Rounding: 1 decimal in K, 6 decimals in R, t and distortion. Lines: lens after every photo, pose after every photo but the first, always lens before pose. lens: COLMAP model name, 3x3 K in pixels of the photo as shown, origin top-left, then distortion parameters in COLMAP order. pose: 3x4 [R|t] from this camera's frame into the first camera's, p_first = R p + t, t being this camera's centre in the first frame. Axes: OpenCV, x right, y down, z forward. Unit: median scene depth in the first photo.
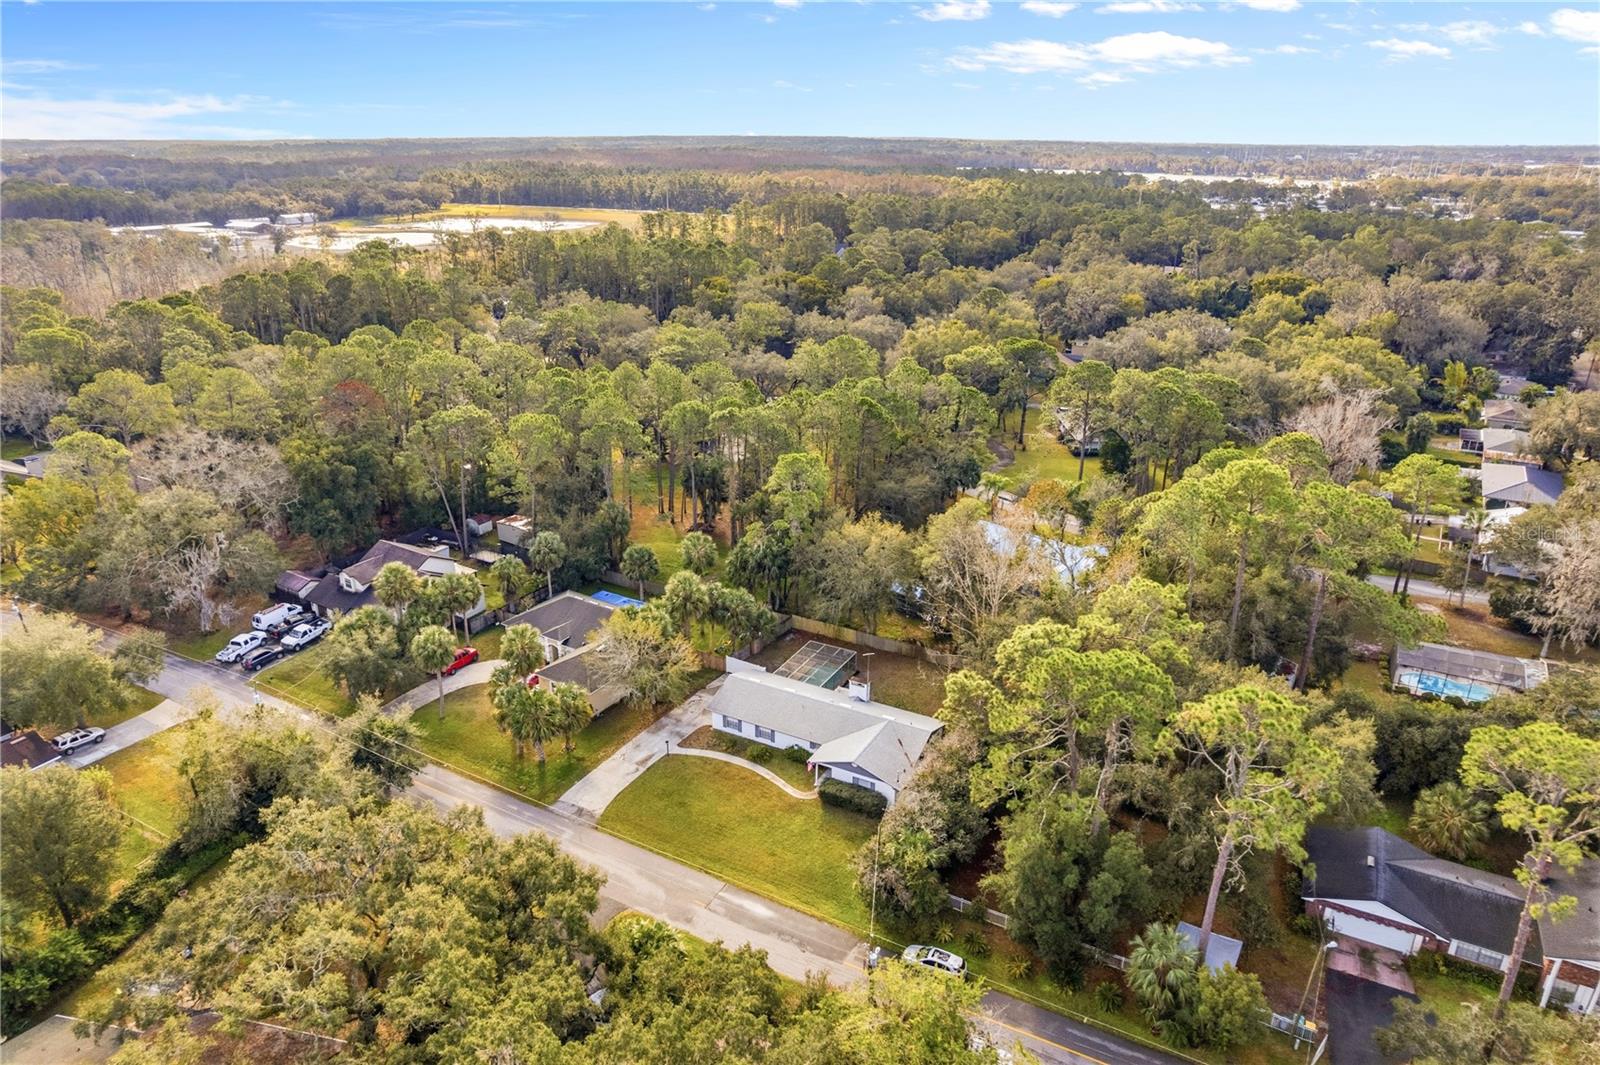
lens RADIAL K [[1023.4, 0, 795.4], [0, 1023.4, 541.8], [0, 0, 1]] dist [-0.084617, 0.073704]
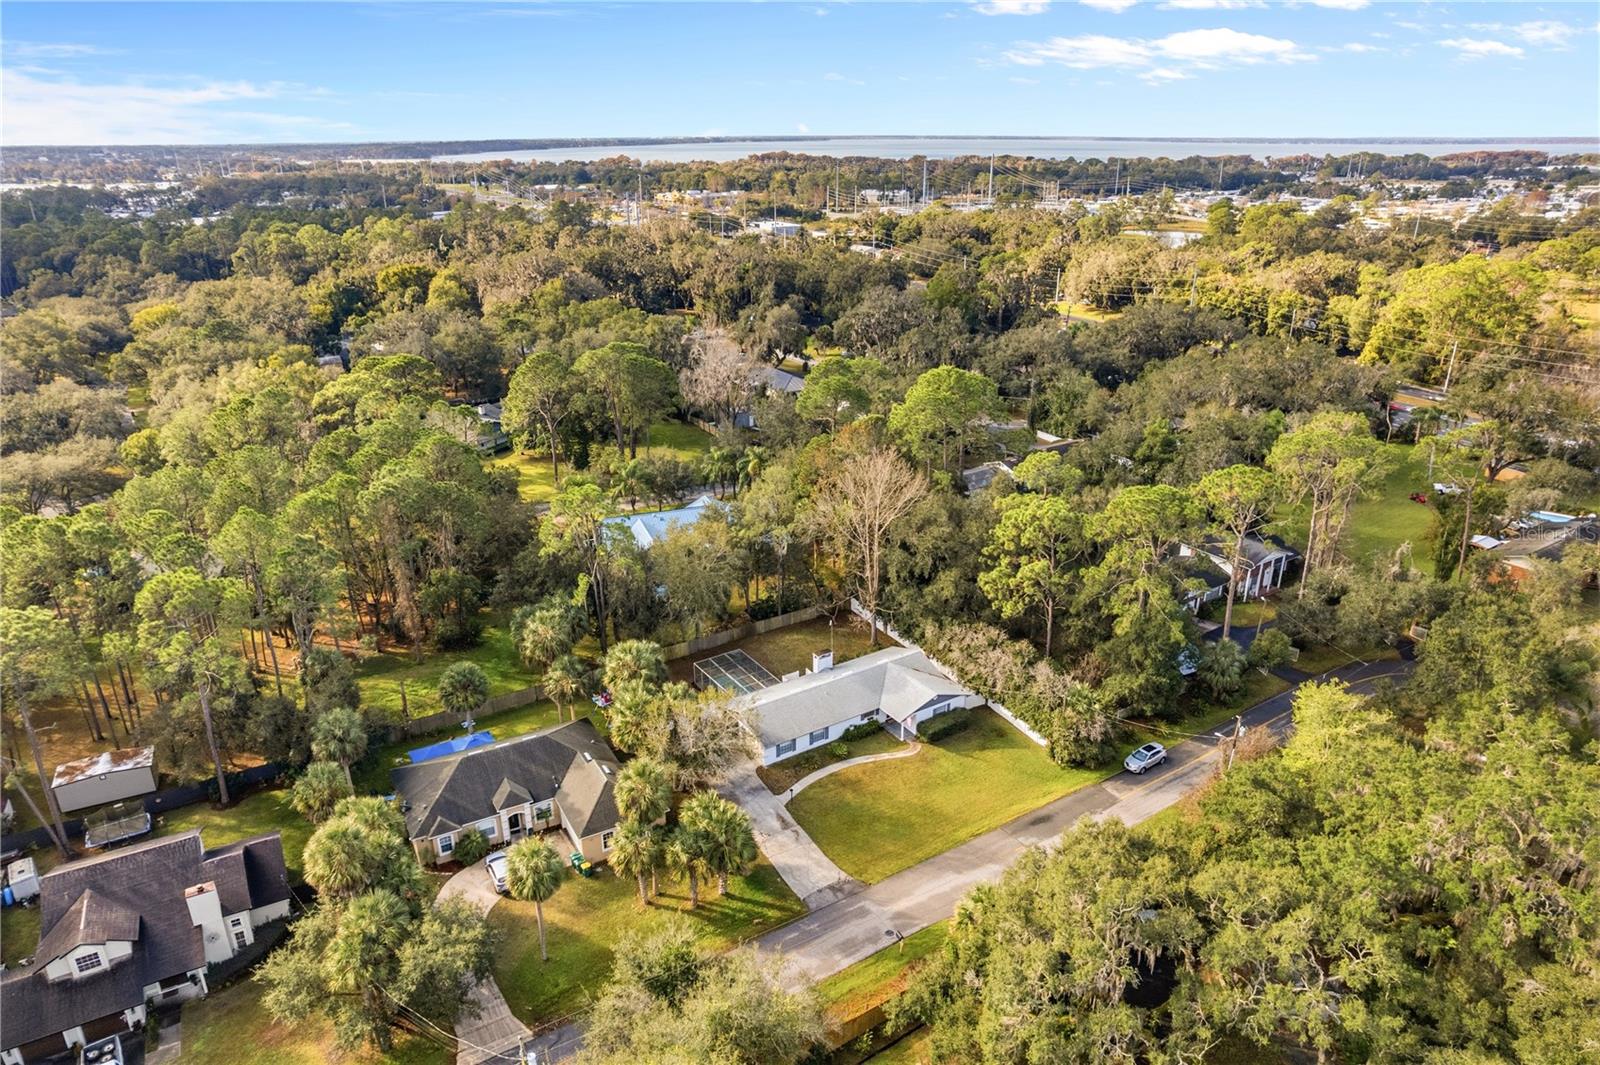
lens RADIAL K [[1023.4, 0, 795.4], [0, 1023.4, 541.8], [0, 0, 1]] dist [-0.084617, 0.073704]
pose [[0.471276, -0.332733, 0.816815, -0.722504], [0.332449, 0.924816, 0.184915, -0.161217], [-0.816931, 0.184403, 0.546460, 0.412129]]
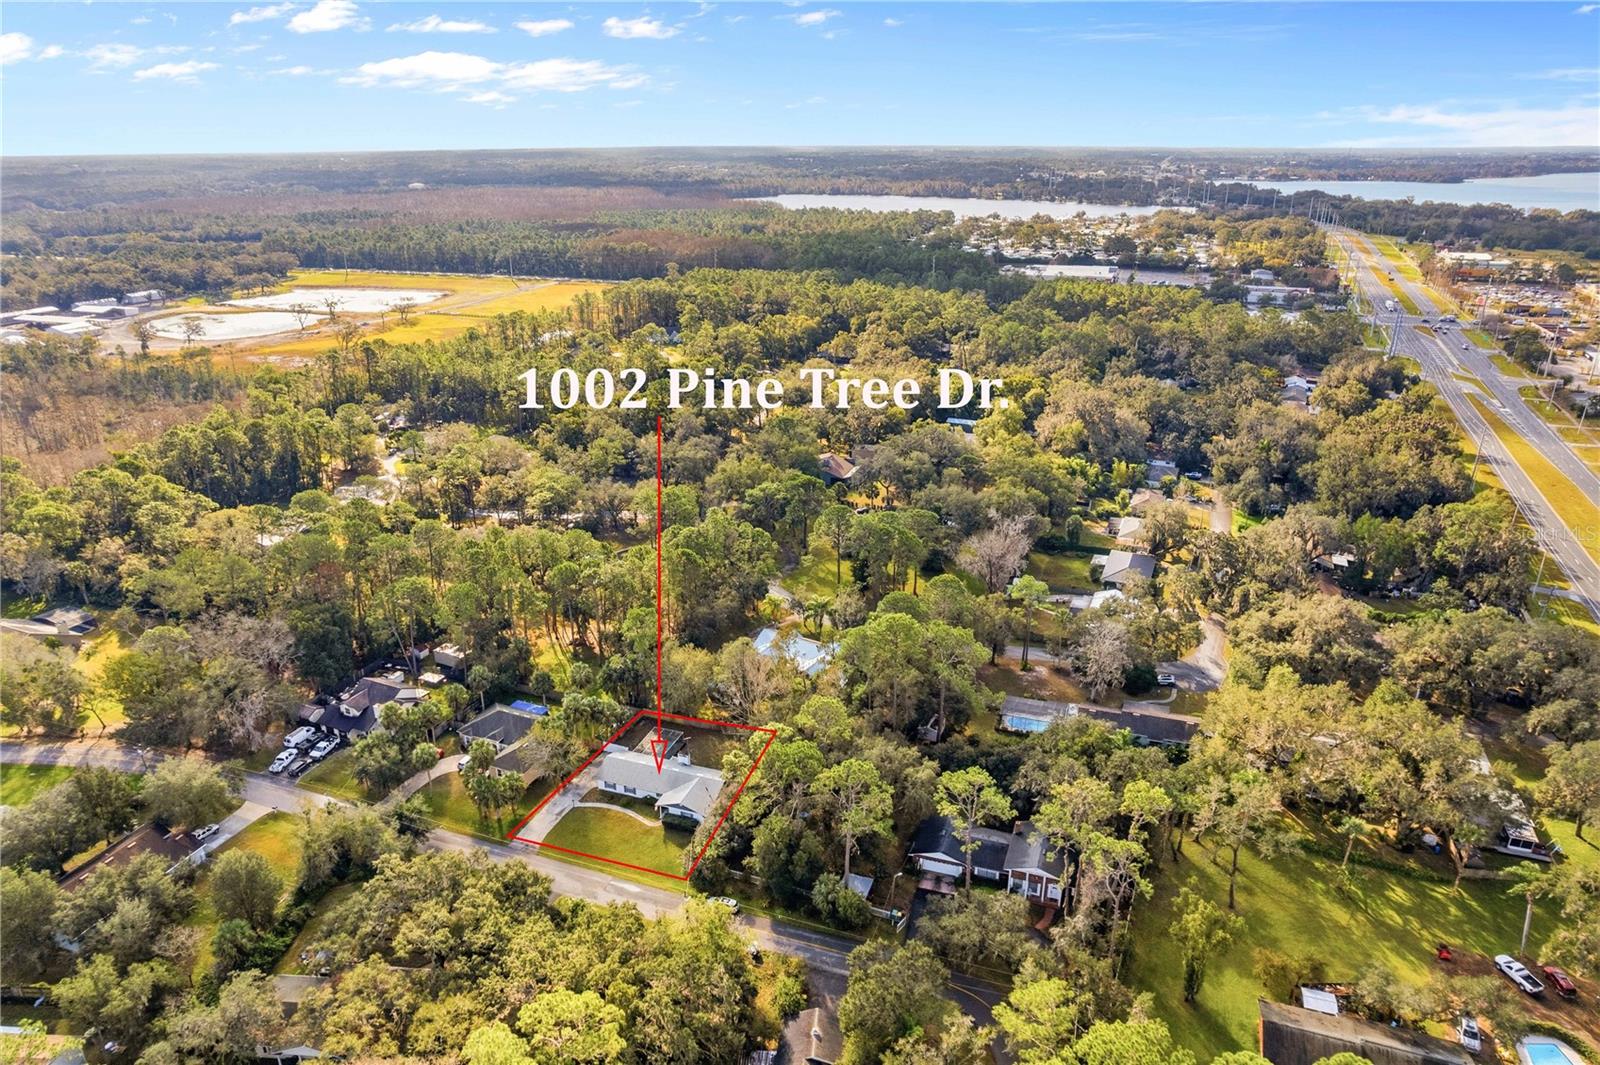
lens RADIAL K [[1023.4, 0, 795.4], [0, 1023.4, 541.8], [0, 0, 1]] dist [-0.084617, 0.073704]
pose [[0.988422, -0.062113, 0.138435, 0.032154], [0.062725, 0.998031, -0.000059, -0.196300], [-0.138159, 0.008741, 0.990371, -0.685347]]
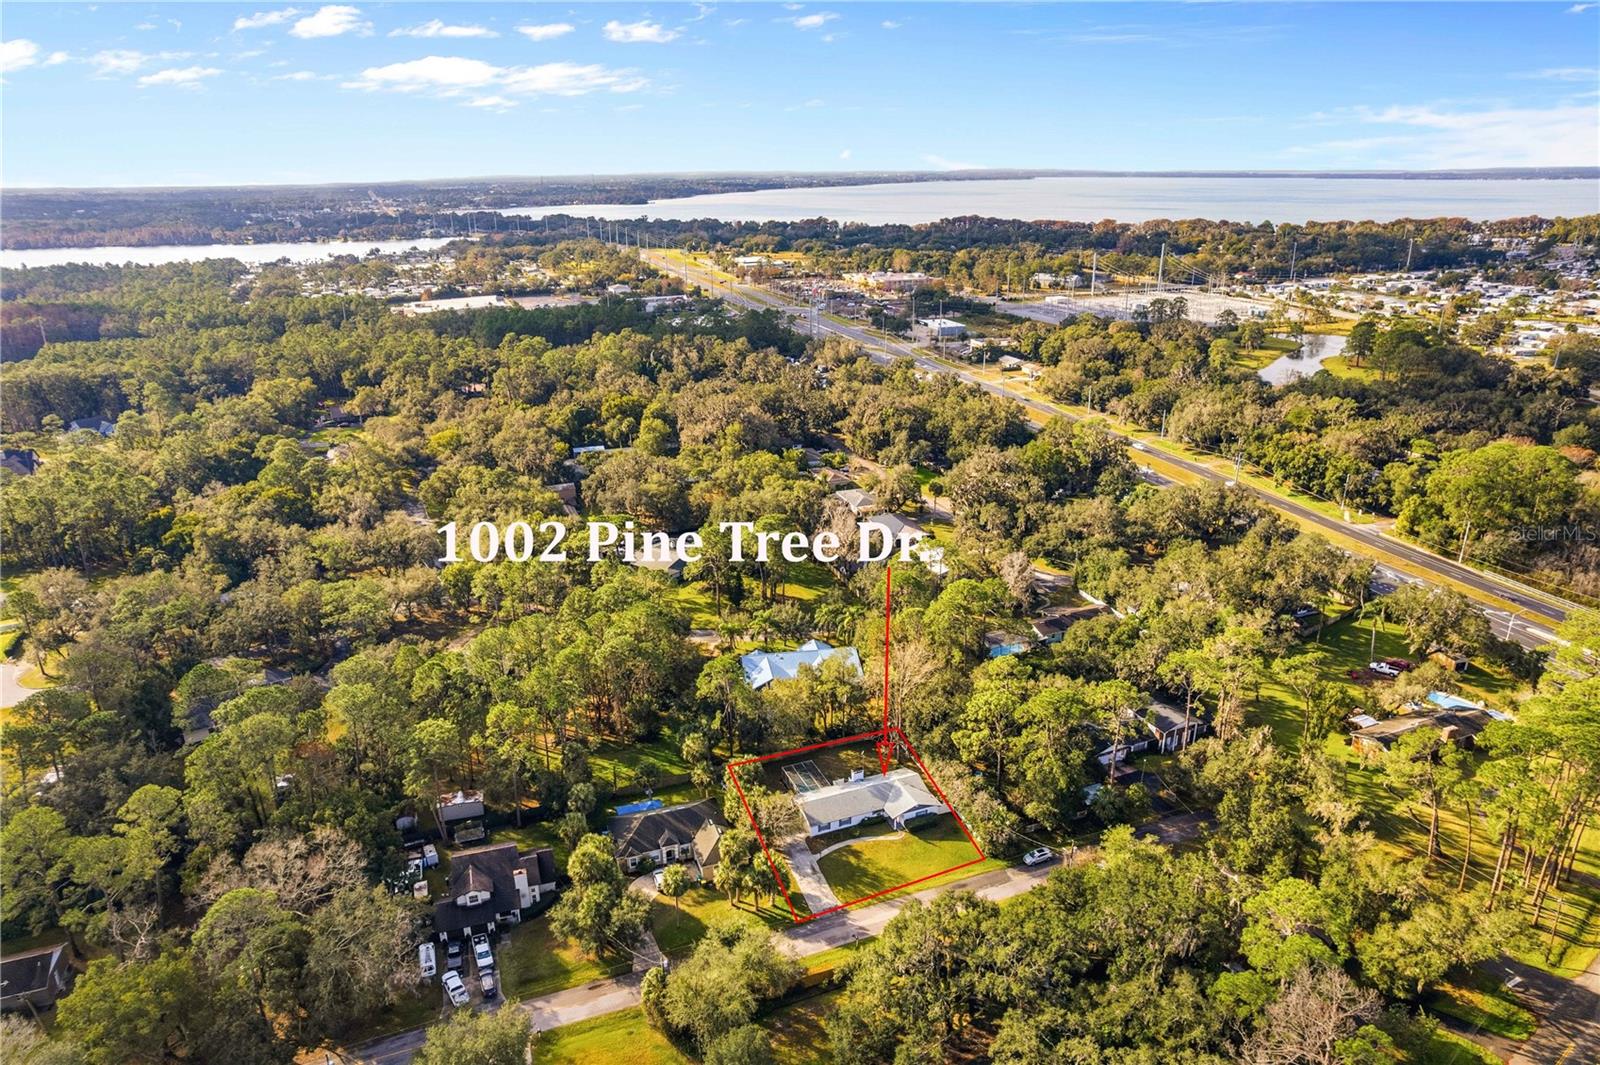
lens RADIAL K [[1023.4, 0, 795.4], [0, 1023.4, 541.8], [0, 0, 1]] dist [-0.084617, 0.073704]
pose [[0.629142, -0.276628, 0.726400, -1.086316], [0.300055, 0.948524, 0.101337, -0.412644], [-0.717041, 0.154204, 0.679760, -0.144690]]
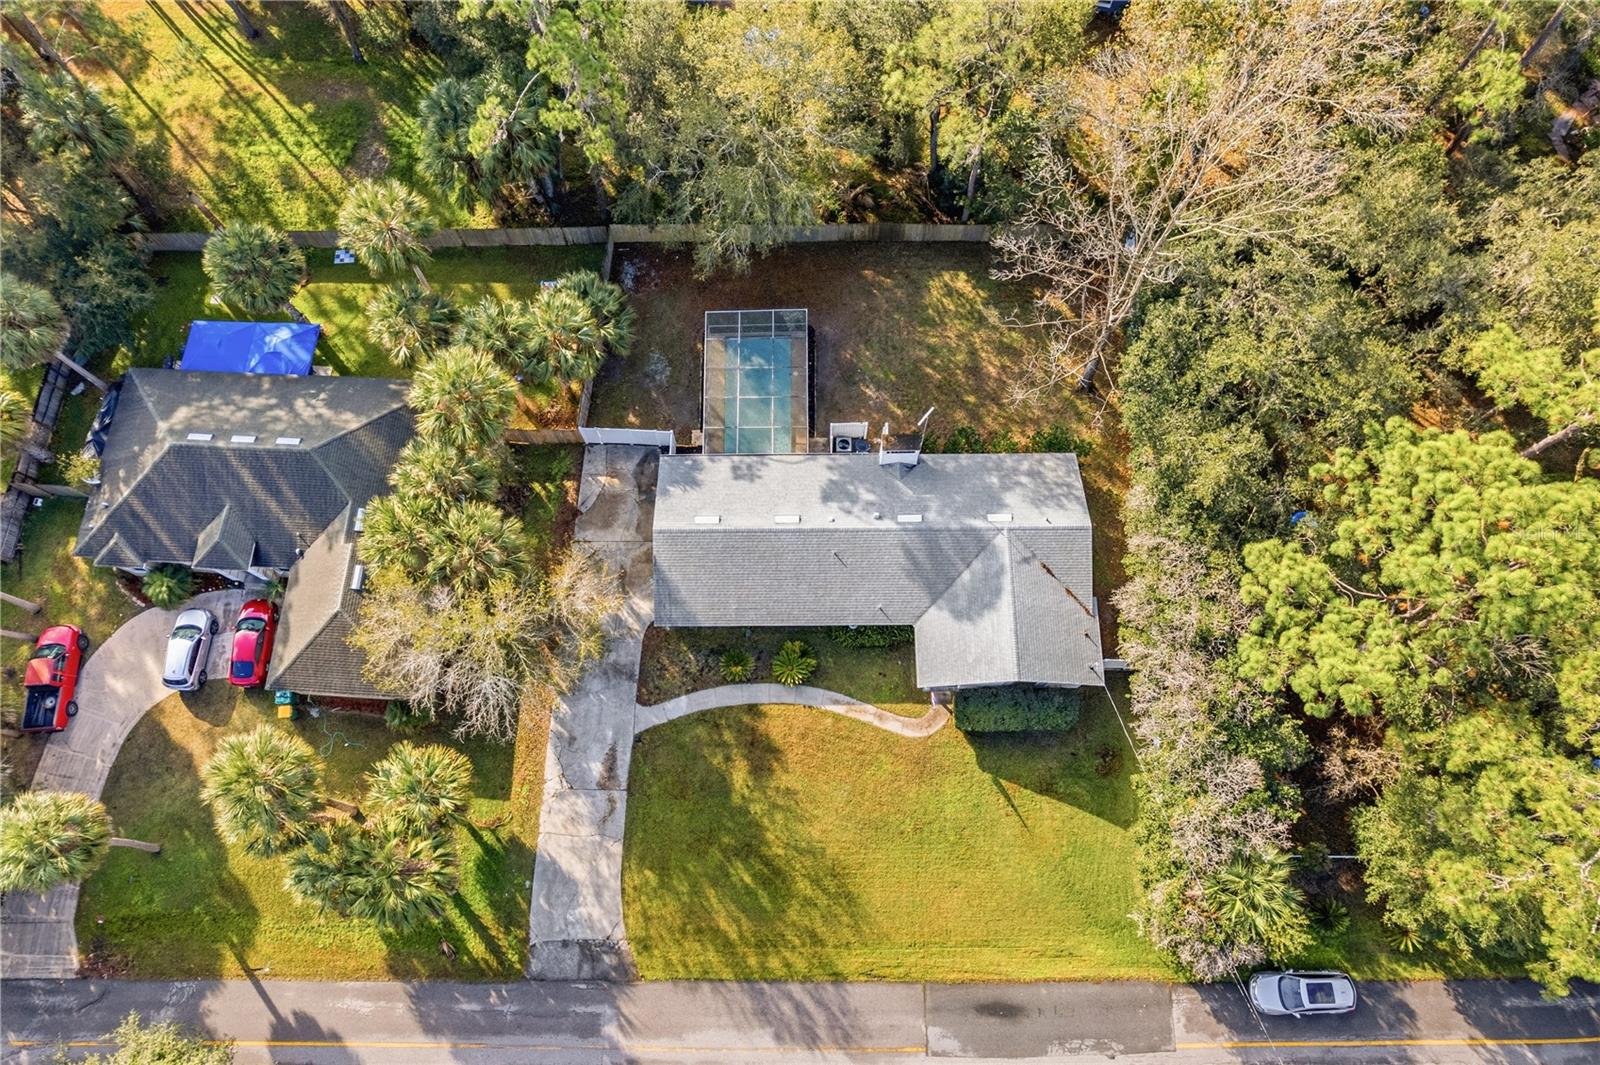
lens RADIAL K [[1023.4, 0, 795.4], [0, 1023.4, 541.8], [0, 0, 1]] dist [-0.084617, 0.073704]
pose [[0.873235, -0.464821, 0.146294, -0.076988], [0.191315, 0.603129, 0.774361, -0.228299], [-0.448173, -0.648211, 0.615601, 0.641608]]
